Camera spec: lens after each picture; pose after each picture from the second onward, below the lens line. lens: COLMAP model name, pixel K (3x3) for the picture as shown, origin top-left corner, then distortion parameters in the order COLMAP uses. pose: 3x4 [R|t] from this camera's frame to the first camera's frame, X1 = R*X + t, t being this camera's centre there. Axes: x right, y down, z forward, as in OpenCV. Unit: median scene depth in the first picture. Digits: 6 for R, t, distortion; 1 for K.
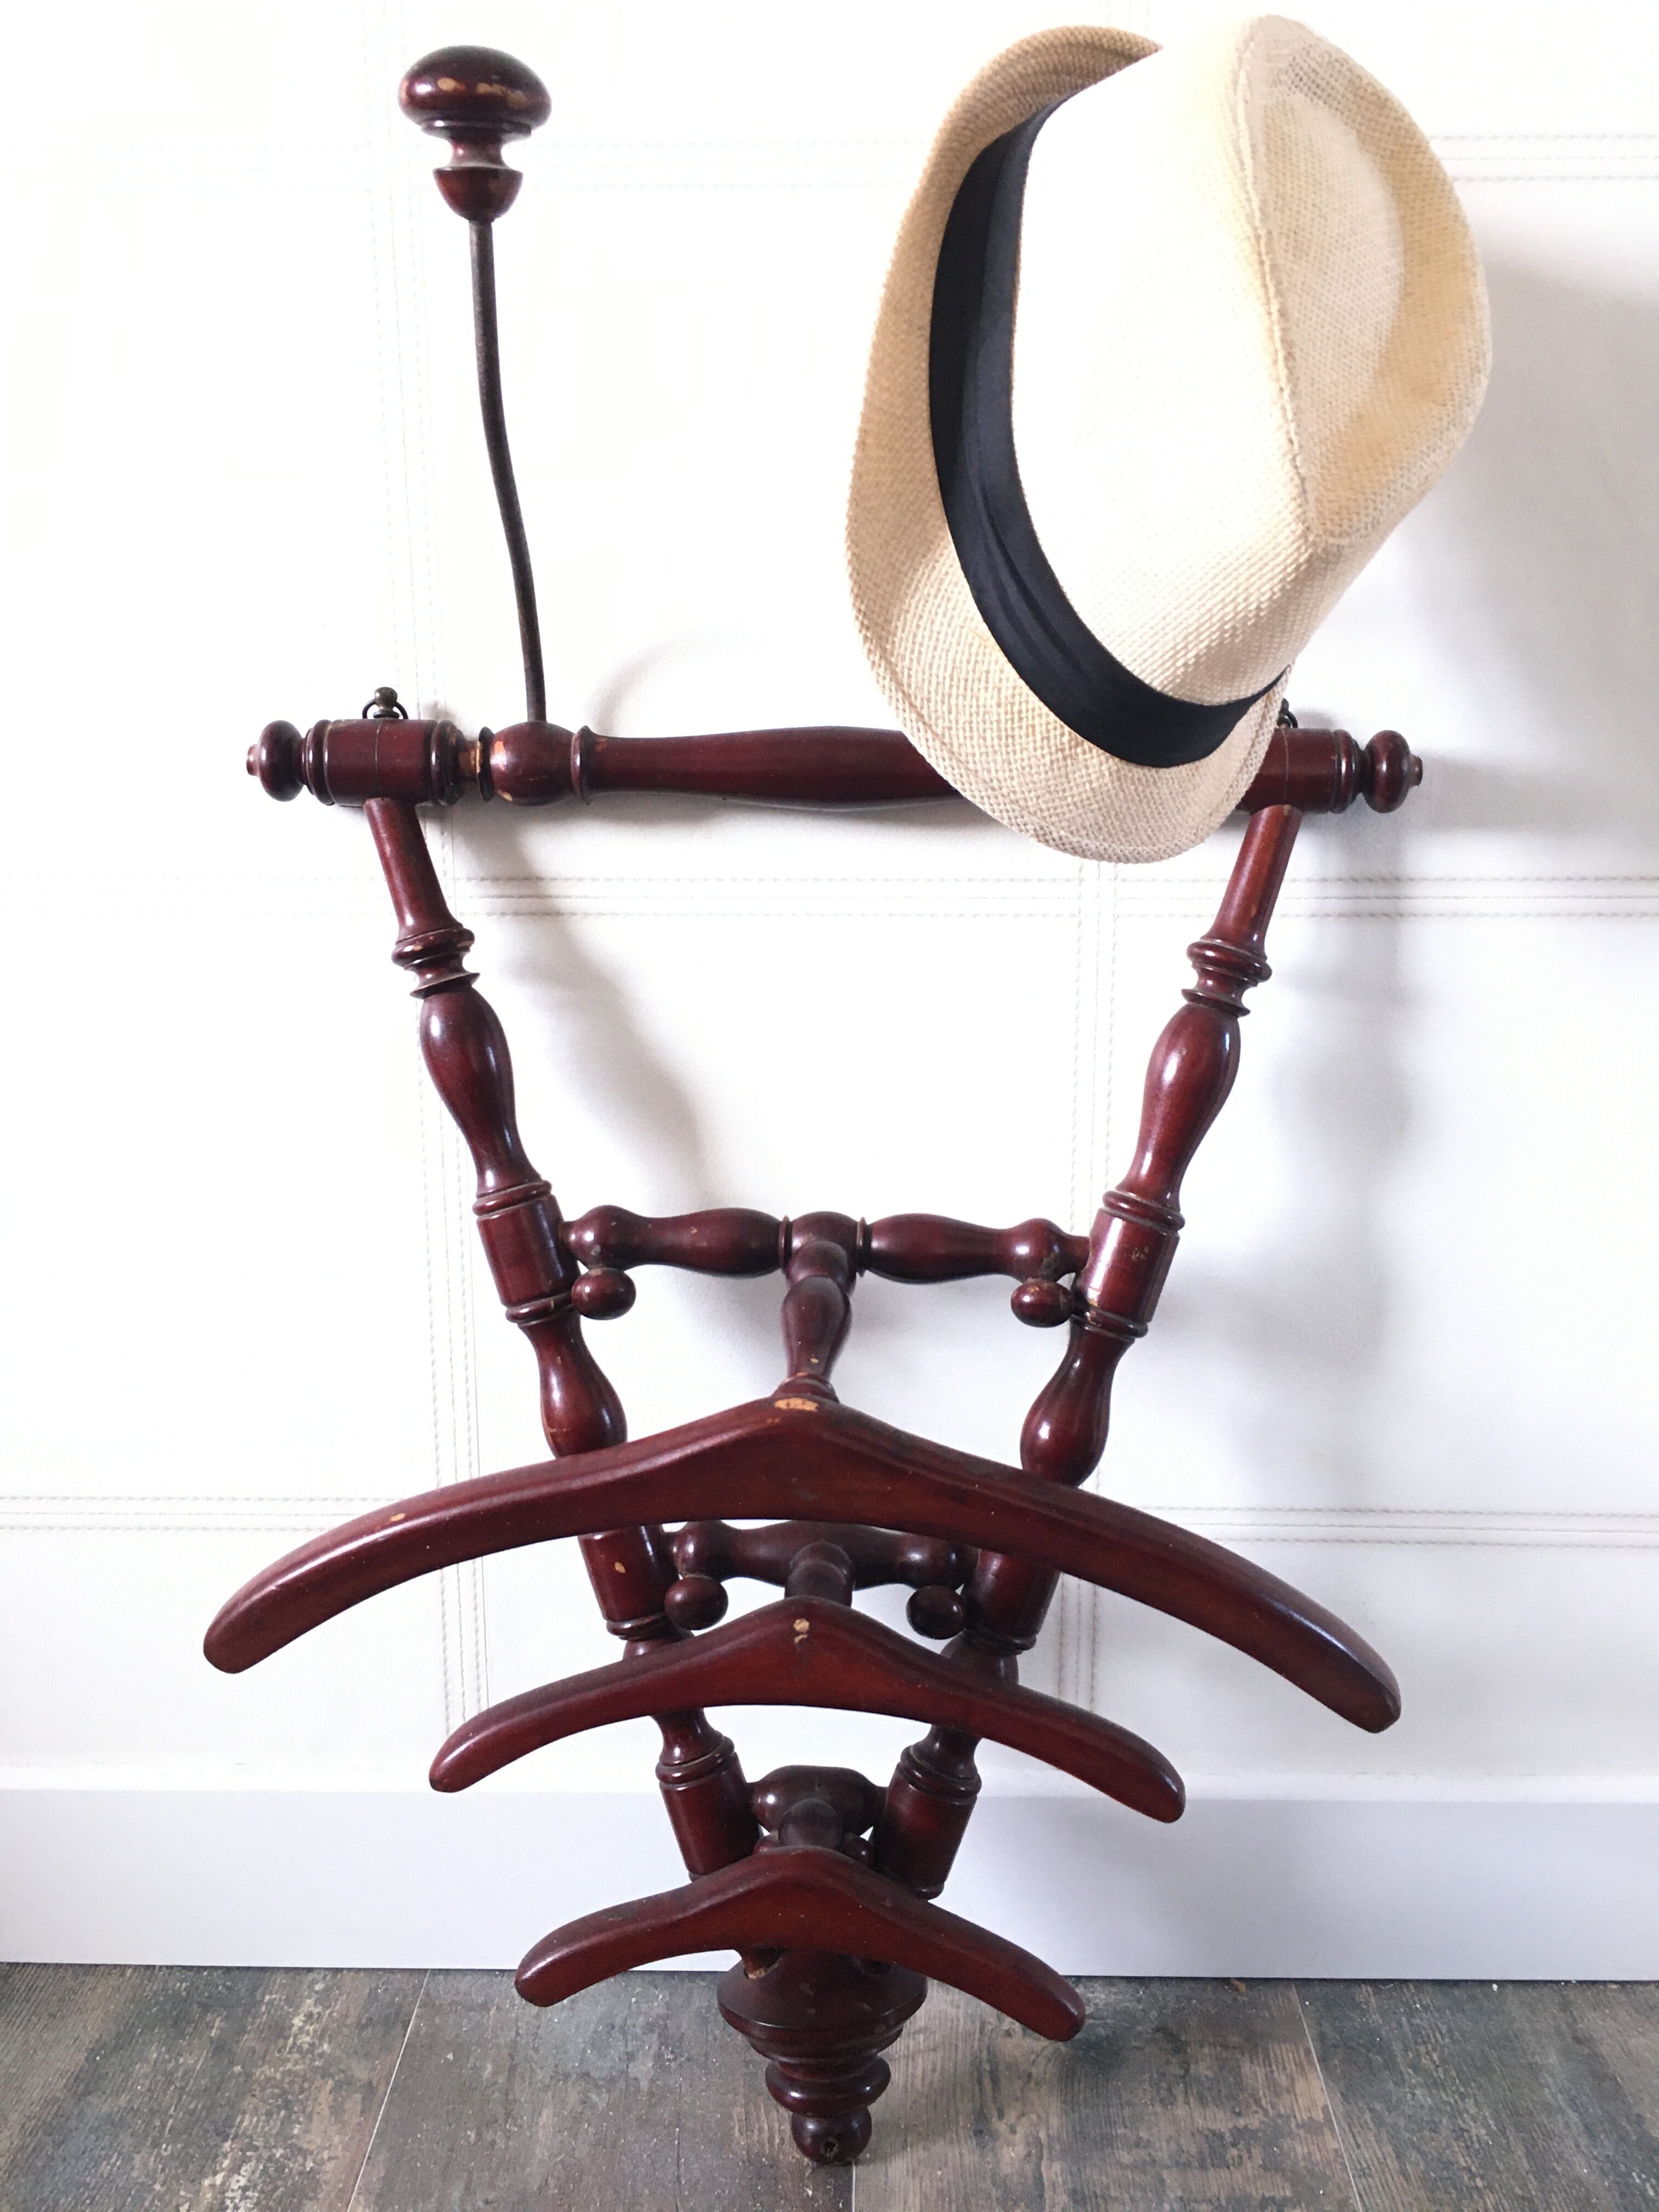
lens RADIAL K [[1906.5, 0, 829.5], [0, 1906.5, 1106.0], [0, 0, 1]] dist [0.094550, -0.170872]
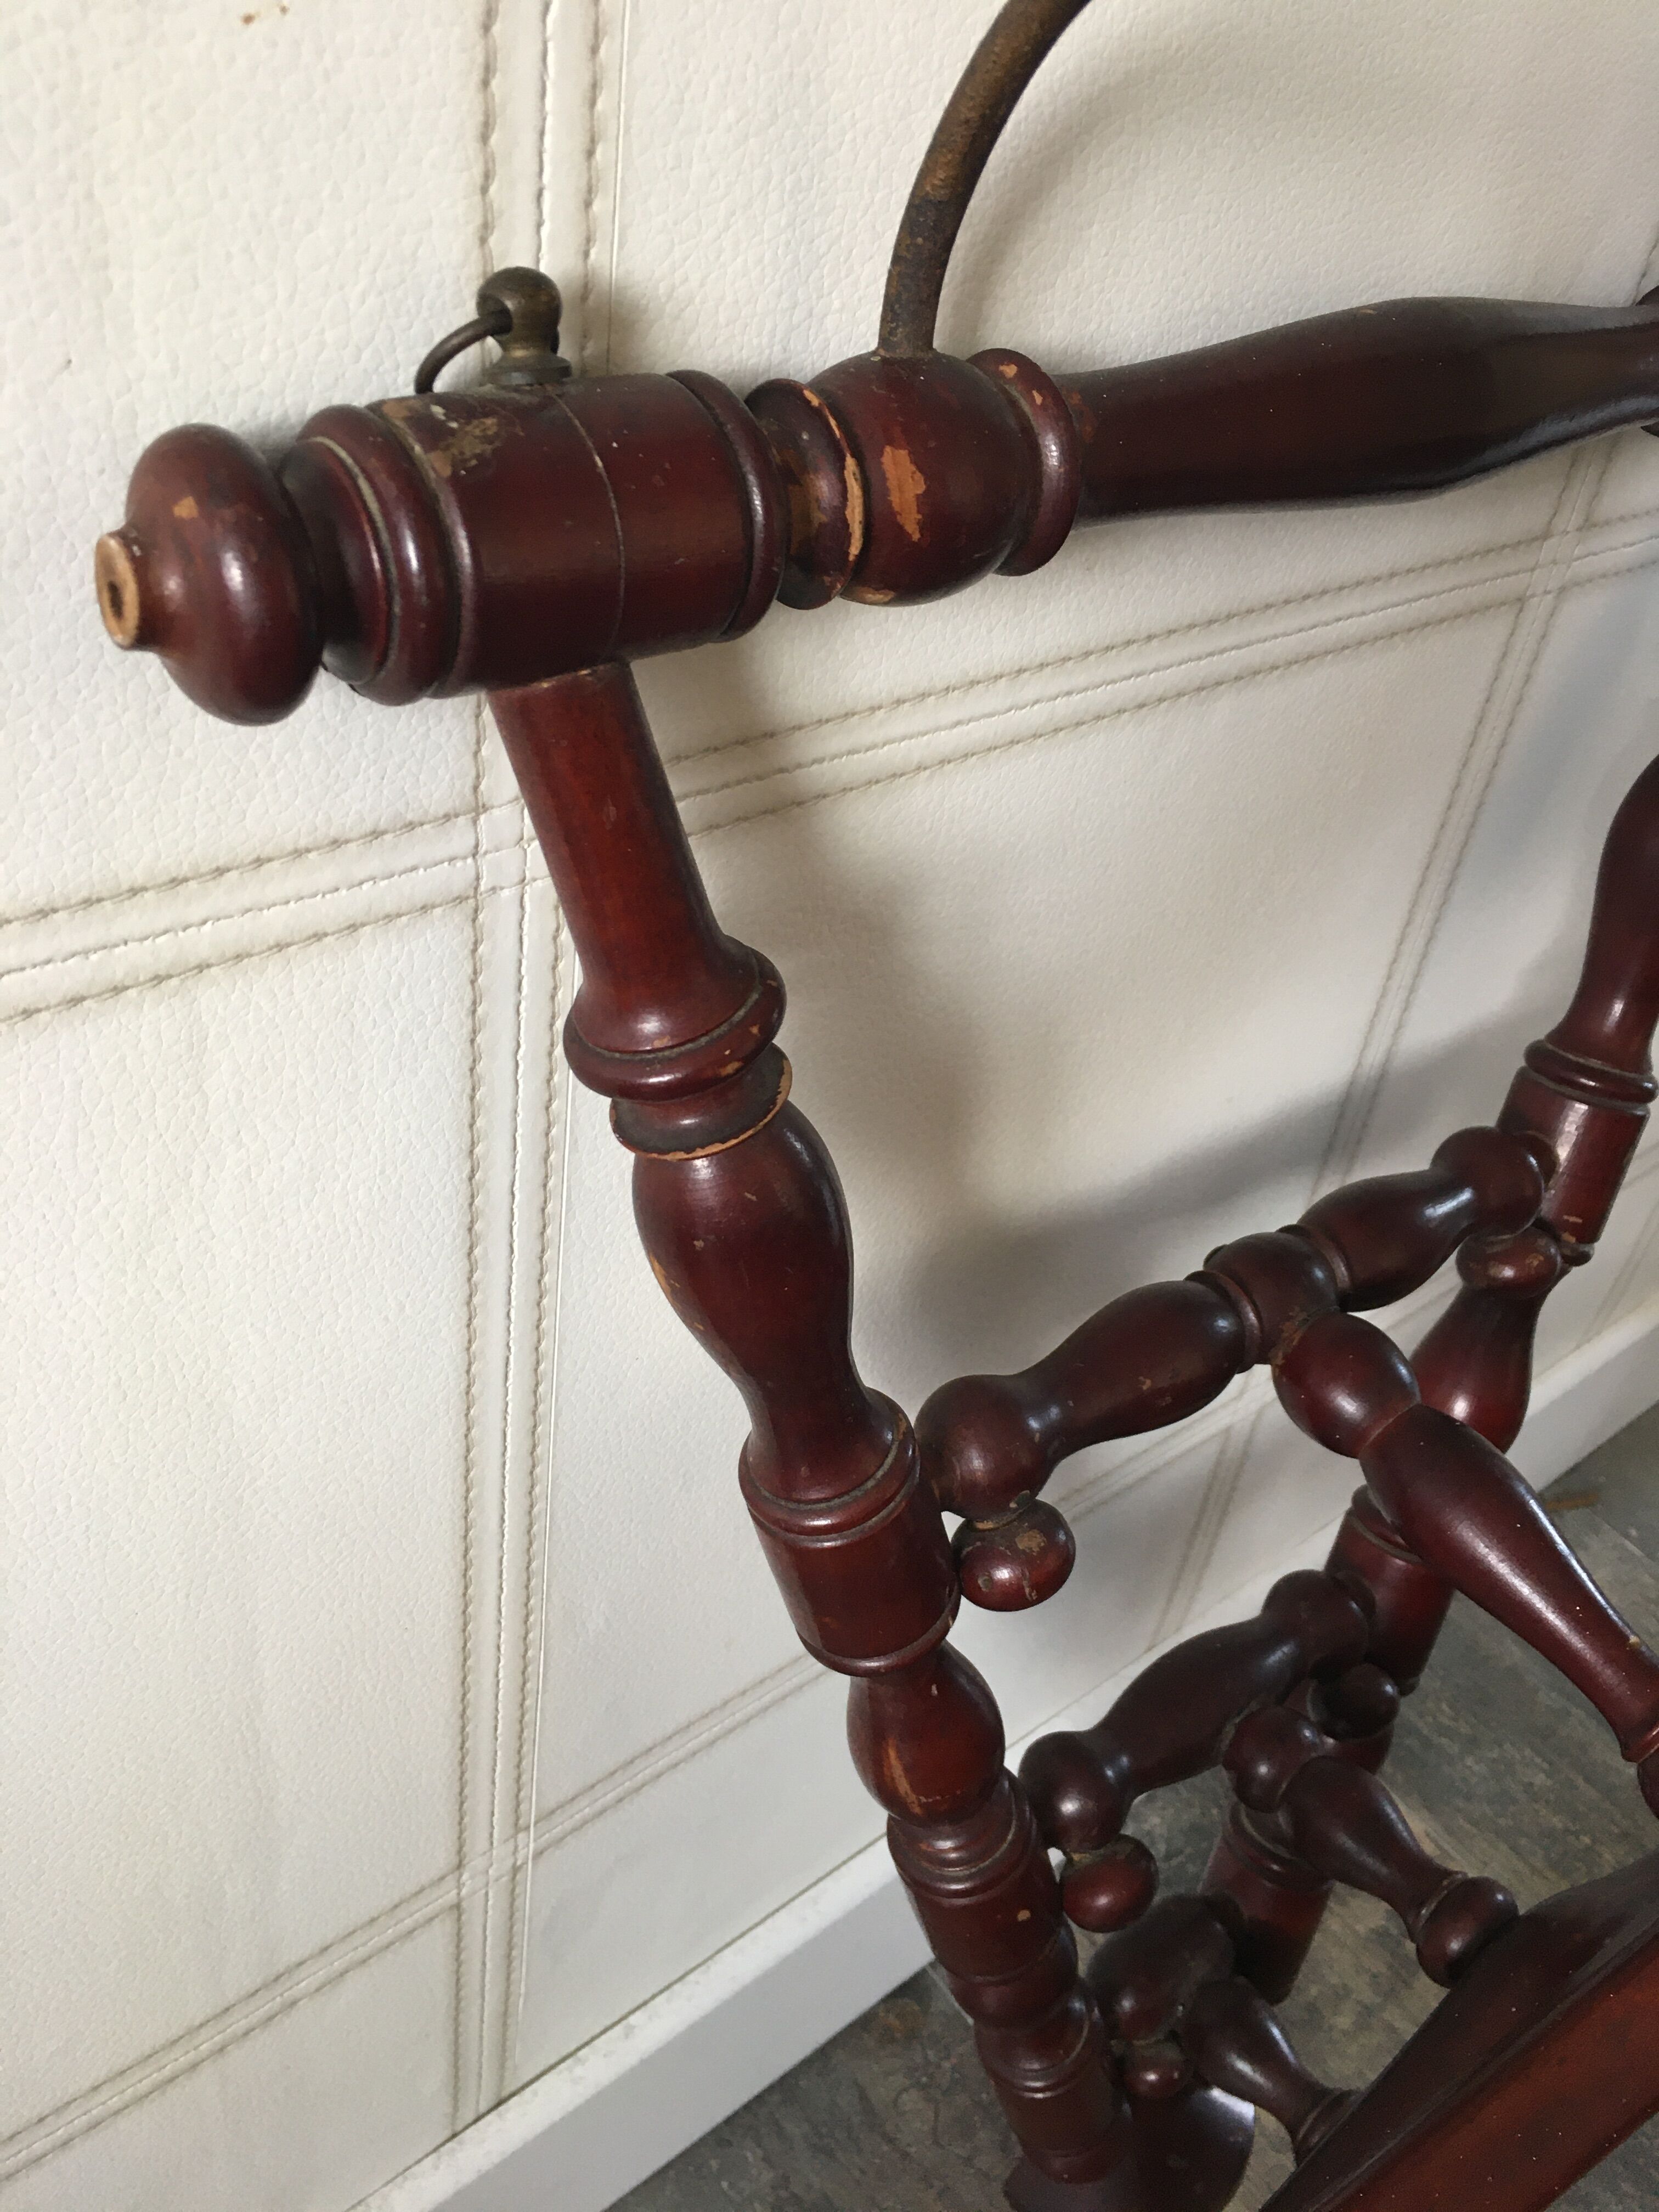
lens RADIAL K [[1906.5, 0, 829.5], [0, 1906.5, 1106.0], [0, 0, 1]] dist [0.094550, -0.170872]
pose [[0.741445, -0.323494, 0.587887, -0.406357], [0.009836, 0.881263, 0.472524, -0.242285], [-0.670942, -0.344568, 0.656590, 0.733288]]
